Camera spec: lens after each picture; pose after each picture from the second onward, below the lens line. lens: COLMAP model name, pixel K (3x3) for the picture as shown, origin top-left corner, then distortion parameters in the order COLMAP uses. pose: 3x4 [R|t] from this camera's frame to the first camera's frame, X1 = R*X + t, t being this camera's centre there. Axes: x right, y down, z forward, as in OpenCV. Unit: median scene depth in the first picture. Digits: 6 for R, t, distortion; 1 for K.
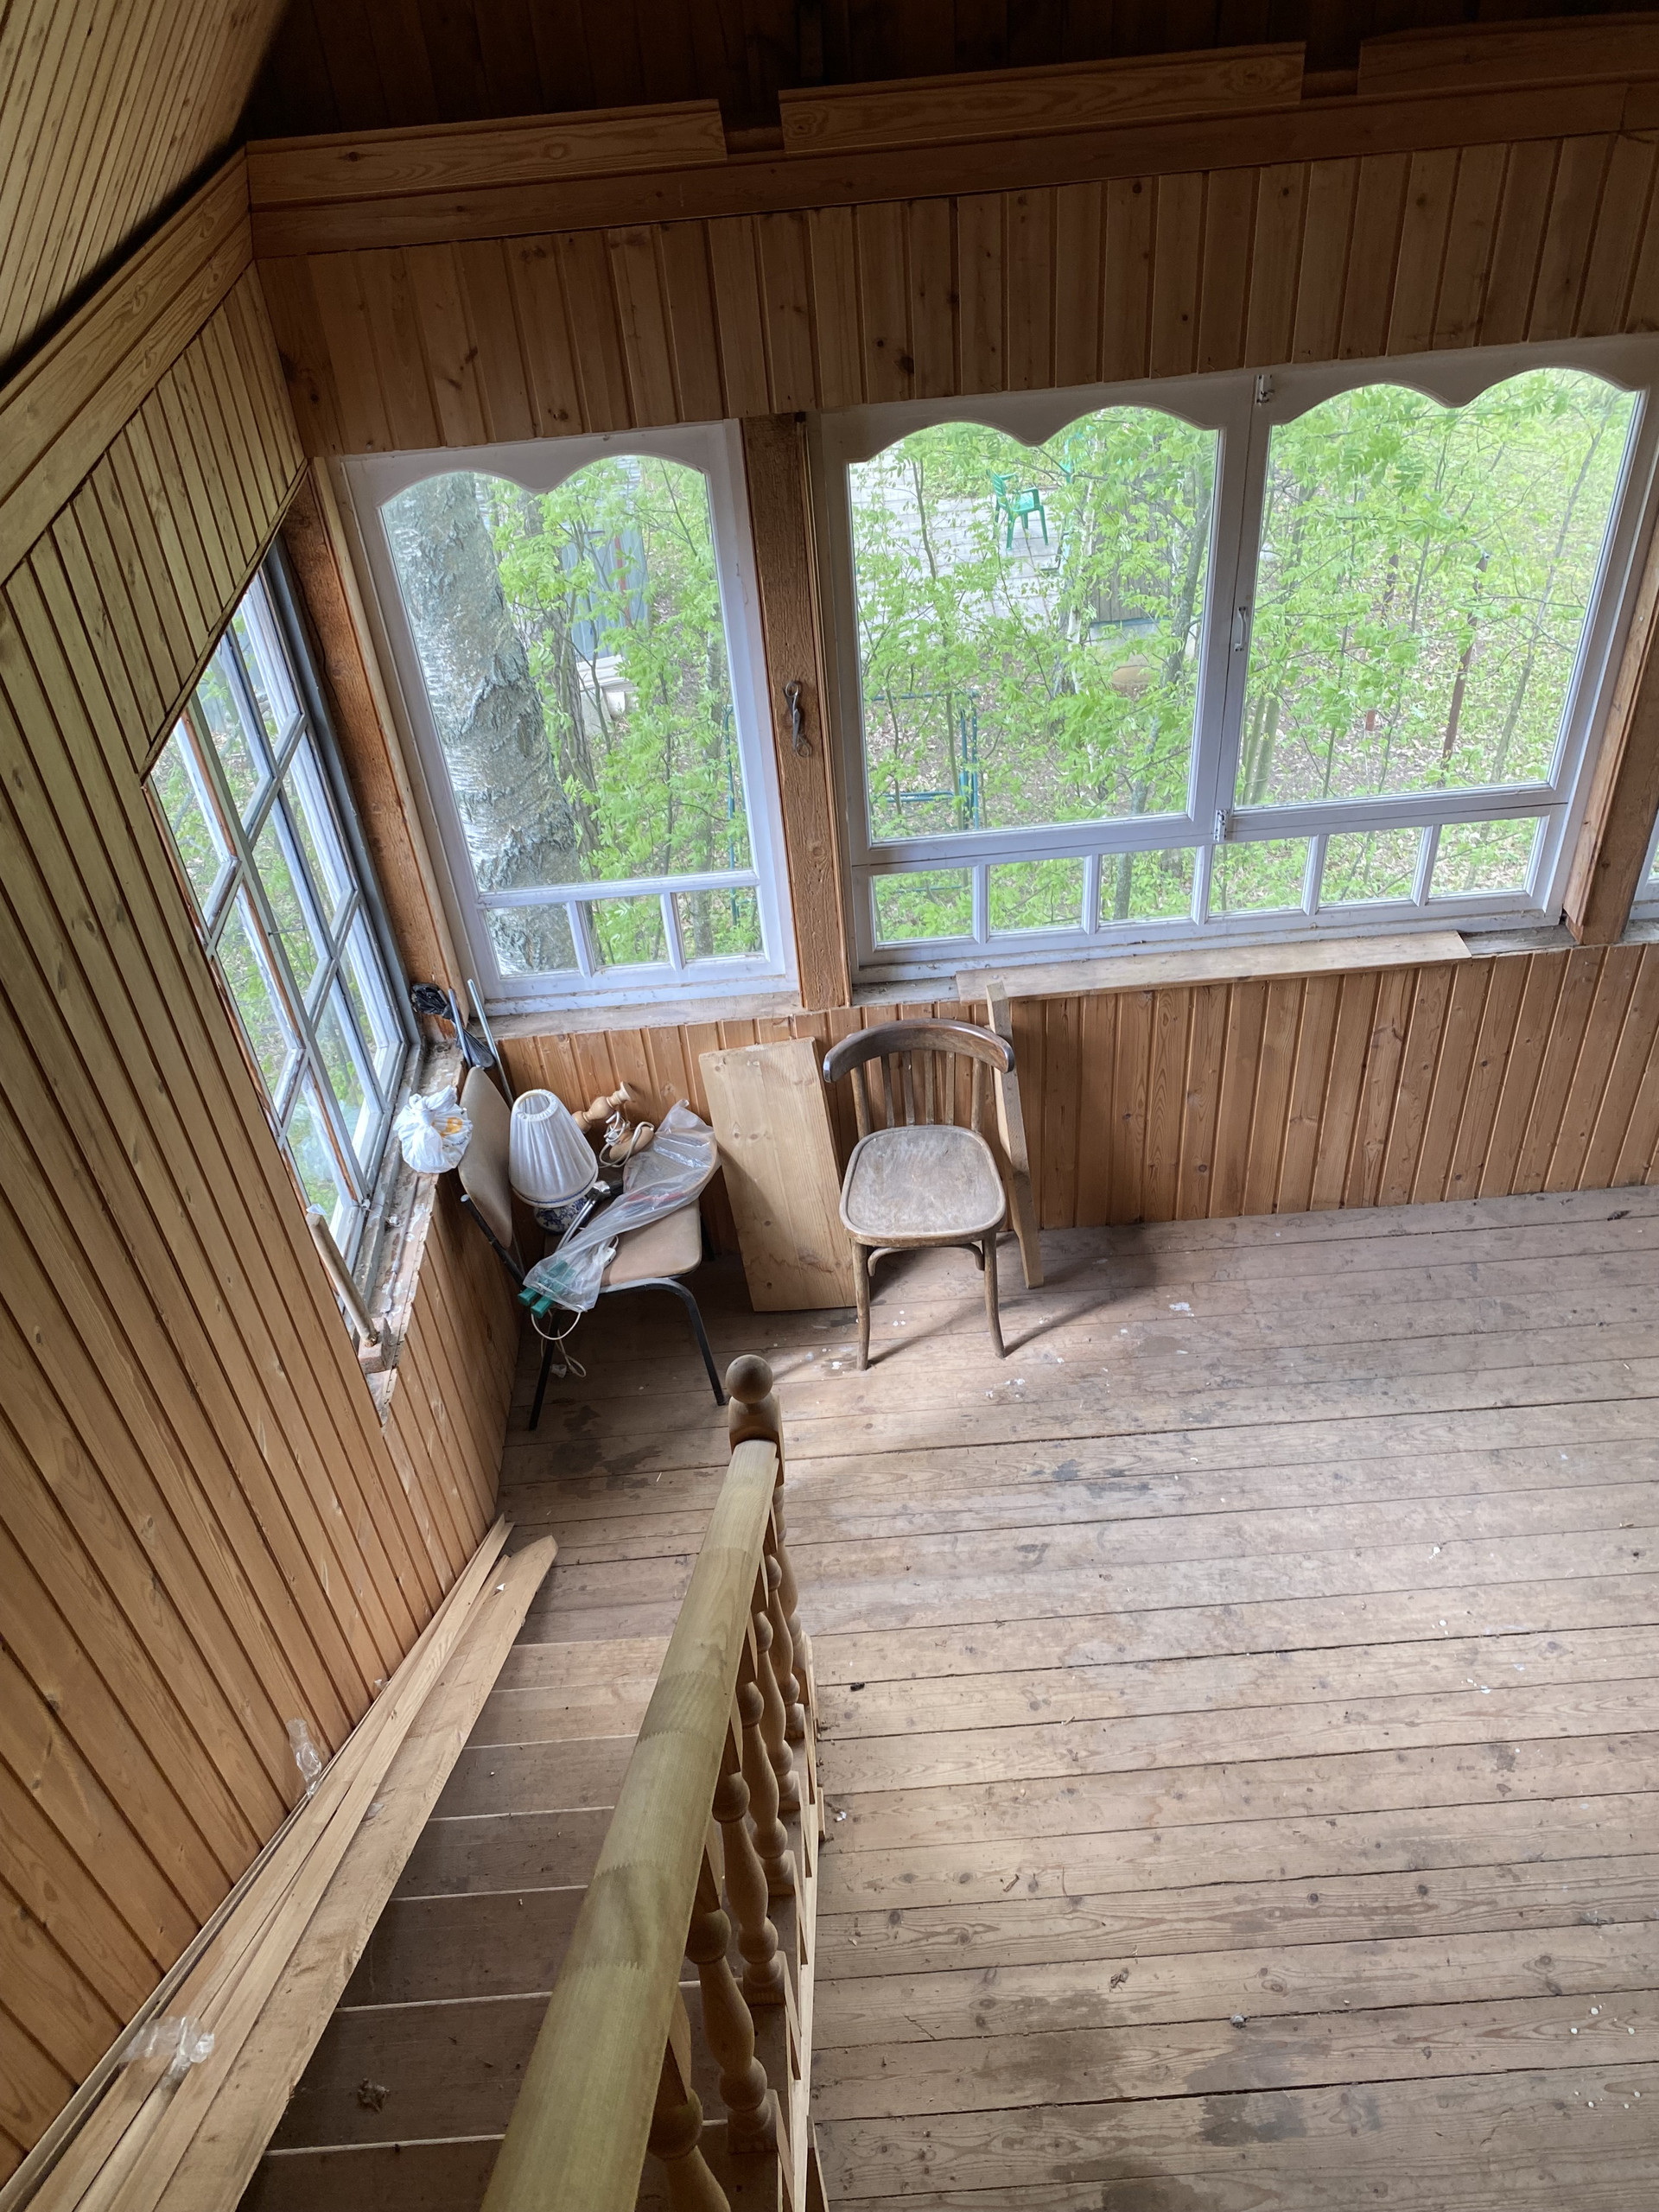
lens RADIAL K [[1693.4, 0, 831.6], [0, 1693.4, 1100.9], [0, 0, 1]] dist [-0.000067, -0.000964]
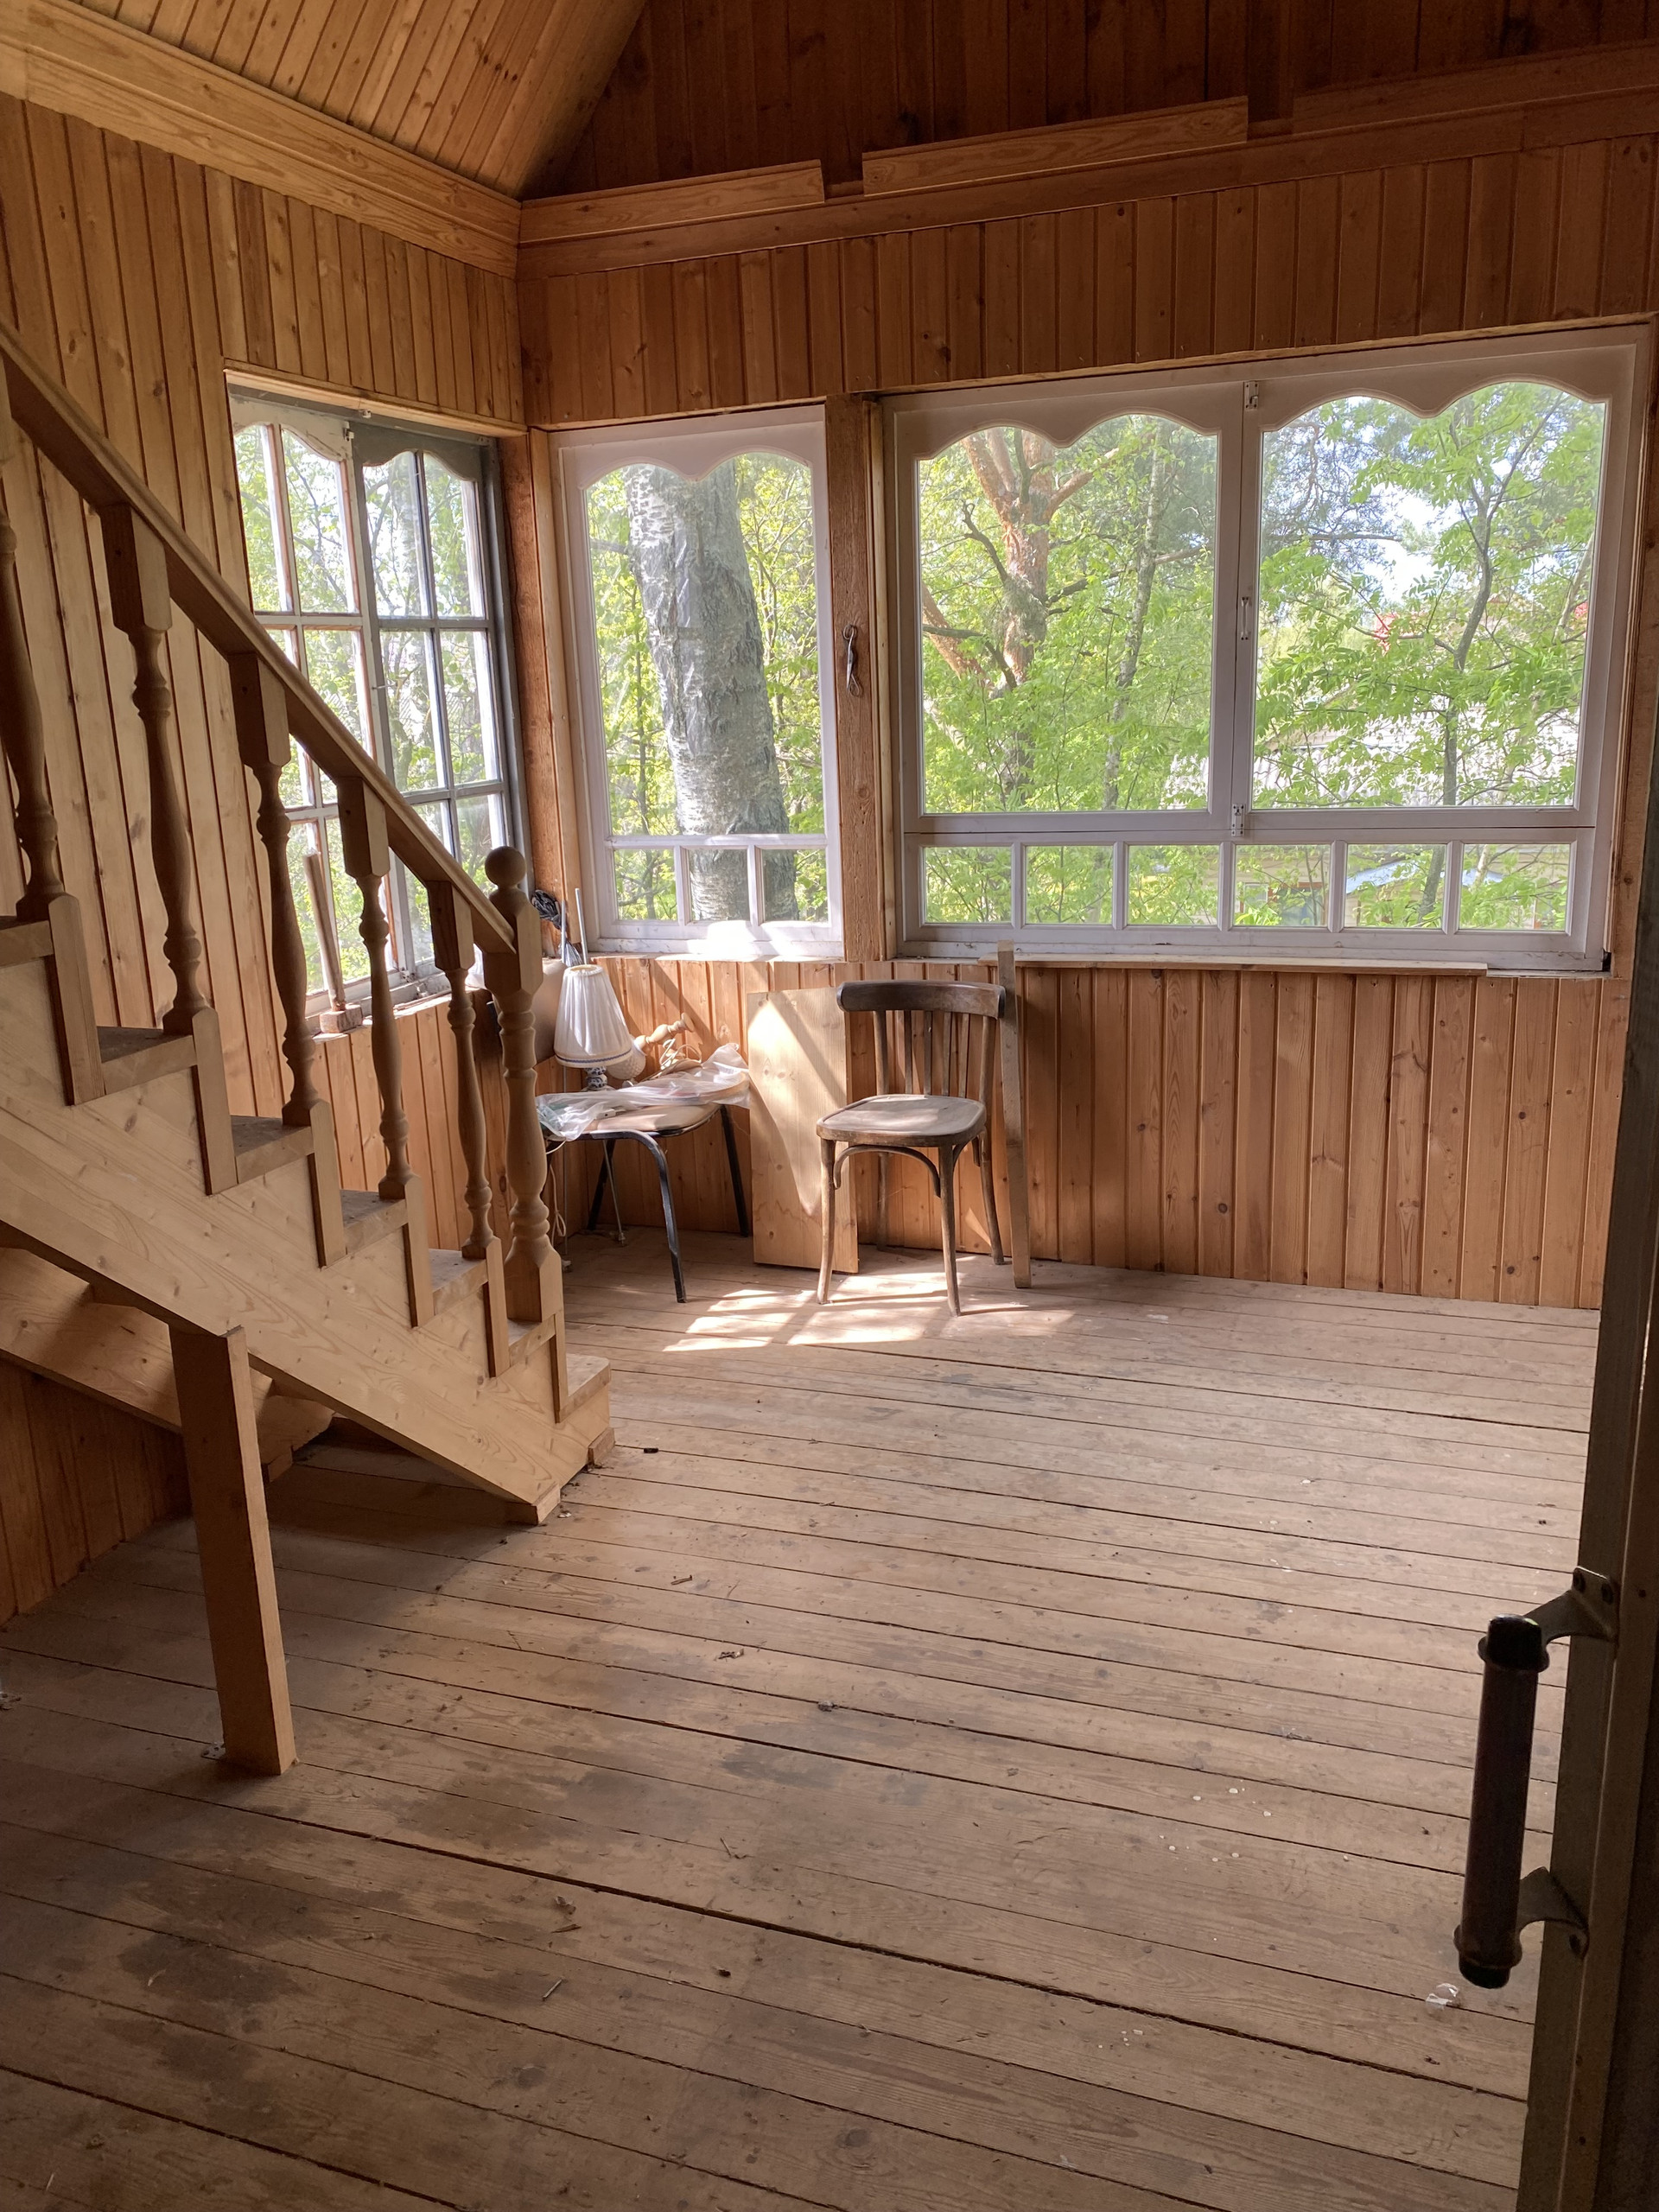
lens RADIAL K [[1693.4, 0, 831.5], [0, 1693.4, 1103.8], [0, 0, 1]] dist [-0.000067, -0.000964]
pose [[0.925102, 0.129022, -0.357126, 0.427819], [-0.265398, 0.892335, -0.365106, 0.487455], [0.271569, 0.432541, 0.859743, 0.101082]]
